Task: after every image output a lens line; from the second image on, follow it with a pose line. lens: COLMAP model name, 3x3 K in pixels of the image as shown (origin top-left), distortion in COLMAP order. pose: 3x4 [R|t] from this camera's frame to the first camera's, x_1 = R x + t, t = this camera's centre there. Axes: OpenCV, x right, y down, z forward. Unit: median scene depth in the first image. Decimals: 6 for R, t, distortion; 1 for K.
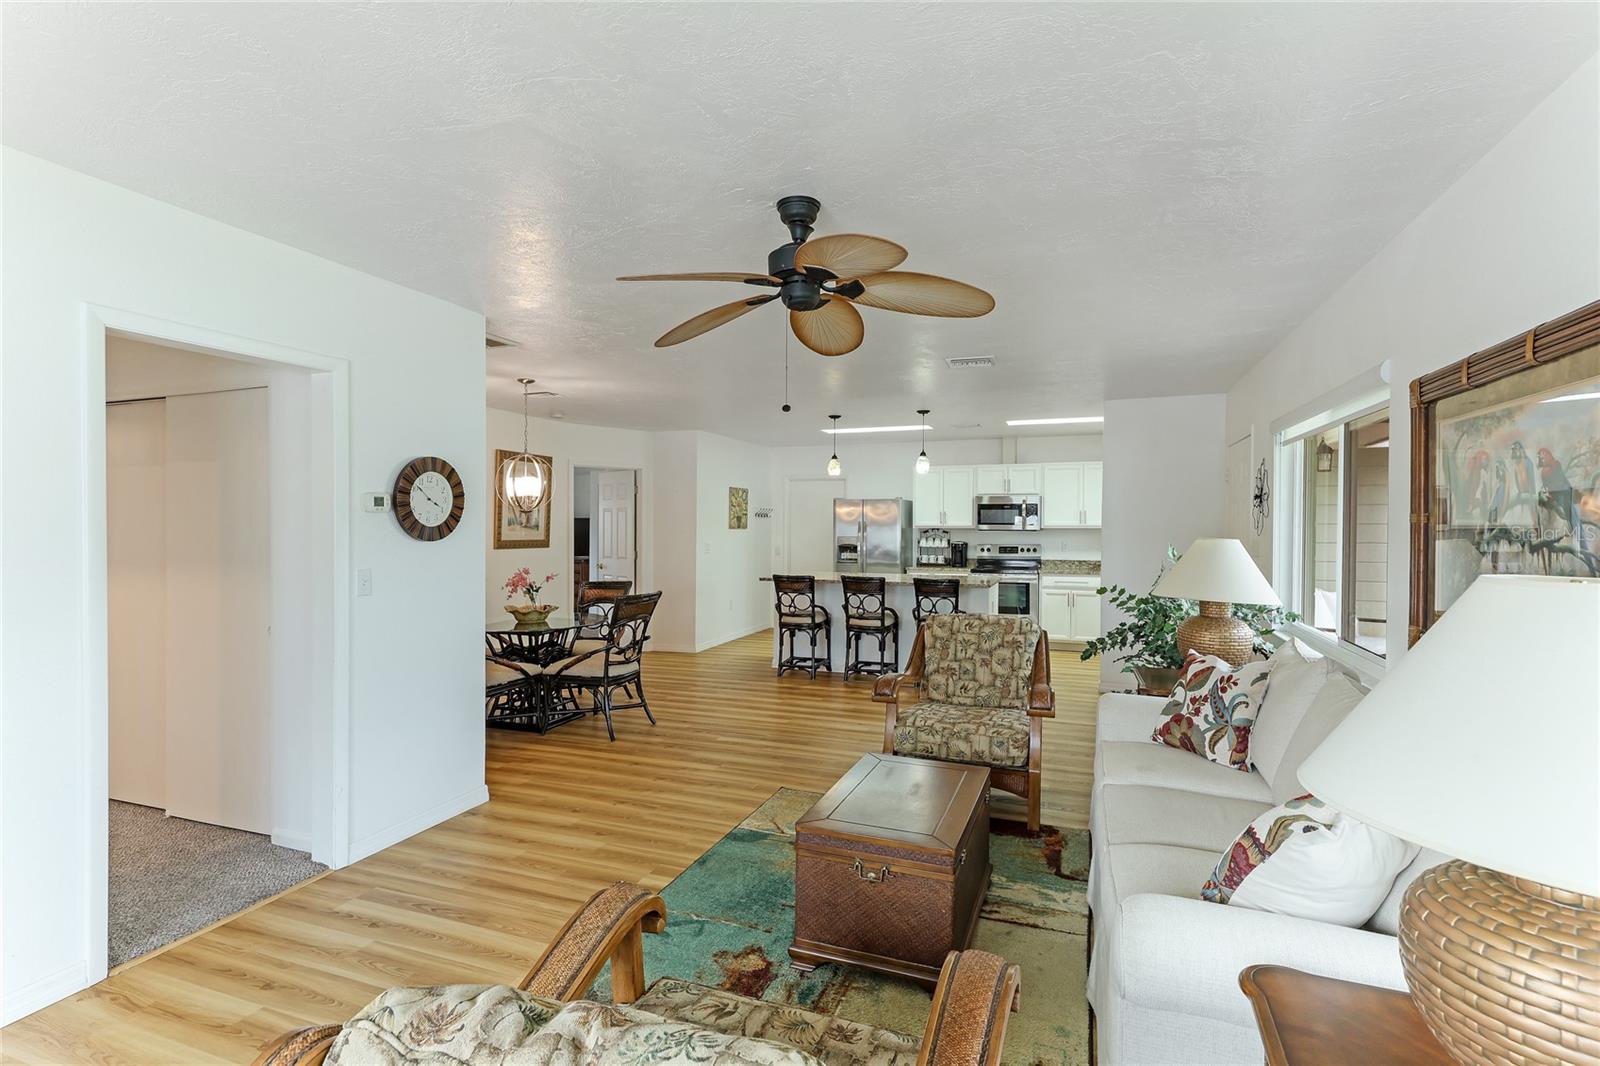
lens RADIAL K [[767.3, 0, 800.0], [0, 767.3, 533.0], [0, 0, 1]] dist [0.008551, 0.000104]
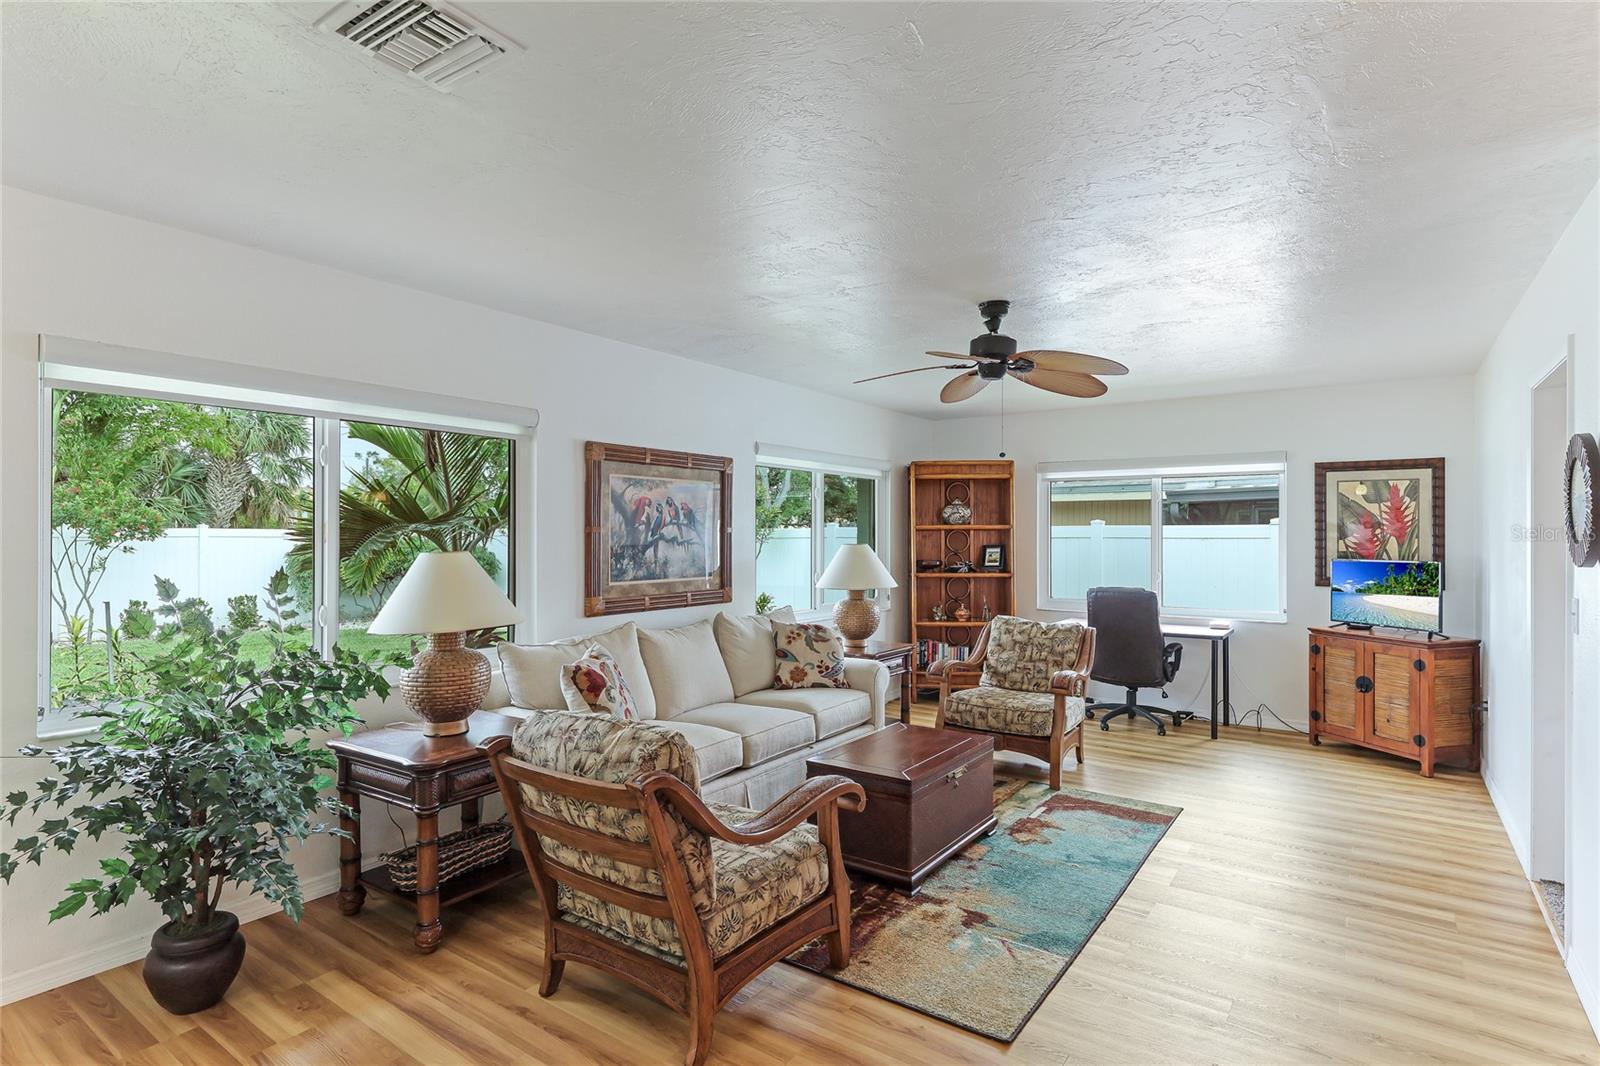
lens RADIAL K [[816.3, 0, 795.0], [0, 816.3, 533.1], [0, 0, 1]] dist [0.000248, -0.000270]
pose [[-0.965424, -0.005075, 0.260636, -0.023394], [-0.001927, 0.999922, 0.012331, -0.018856], [-0.260679, 0.011402, -0.965358, 1.425436]]
